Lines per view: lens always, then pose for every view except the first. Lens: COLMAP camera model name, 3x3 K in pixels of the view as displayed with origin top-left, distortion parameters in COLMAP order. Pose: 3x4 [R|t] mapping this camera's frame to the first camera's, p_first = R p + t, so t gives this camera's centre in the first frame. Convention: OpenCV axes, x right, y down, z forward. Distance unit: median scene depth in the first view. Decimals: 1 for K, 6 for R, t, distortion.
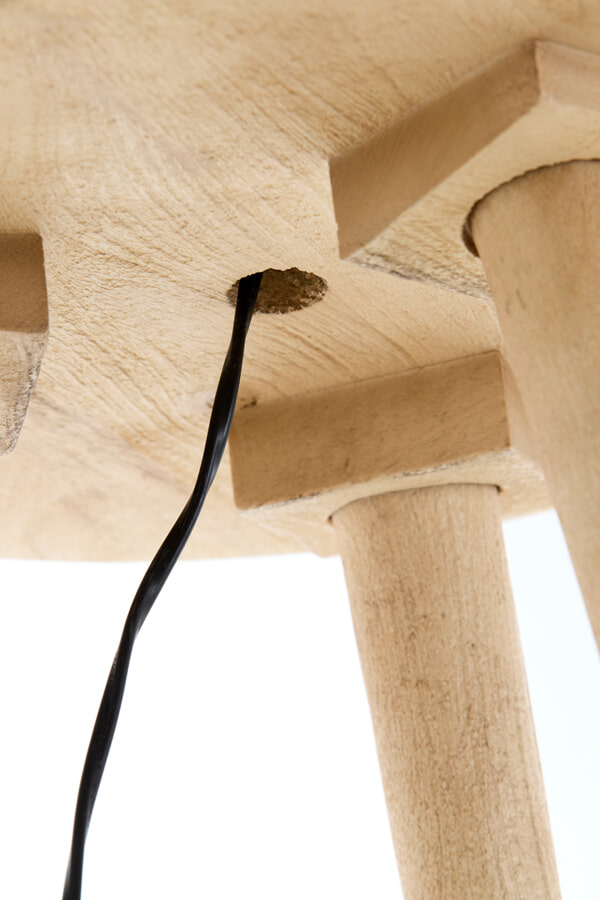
lens RADIAL K [[5051.6, 0, 300.0], [0, 5051.6, 450.0], [0, 0, 1]] dist [-0.154389, -3.095937]
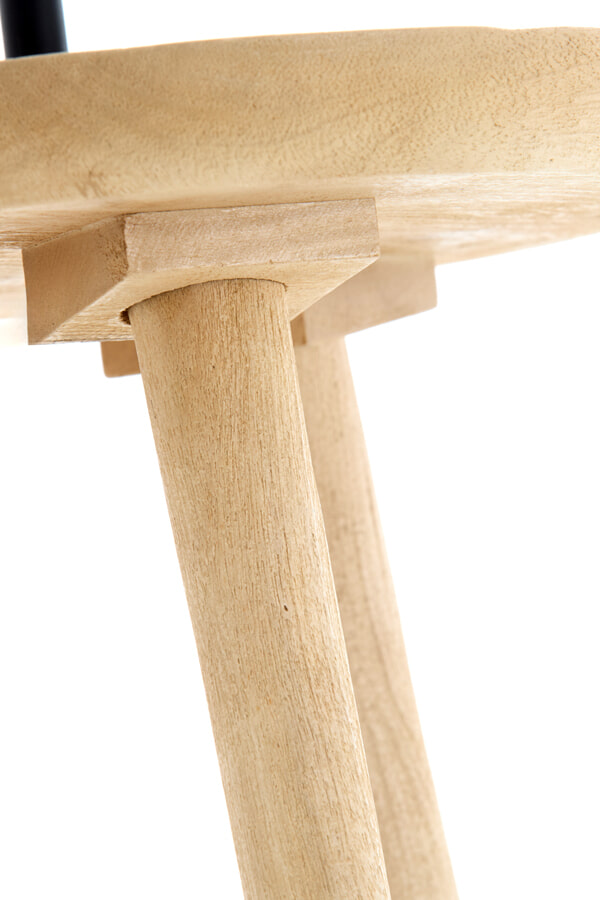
lens RADIAL K [[5051.6, 0, 300.0], [0, 5051.6, 450.0], [0, 0, 1]] dist [-0.154389, -3.095937]
pose [[0.959289, -0.018293, -0.281834, 0.405096], [0.124244, 0.923487, 0.362954, -0.440885], [0.253630, -0.383194, 0.888163, -0.039933]]
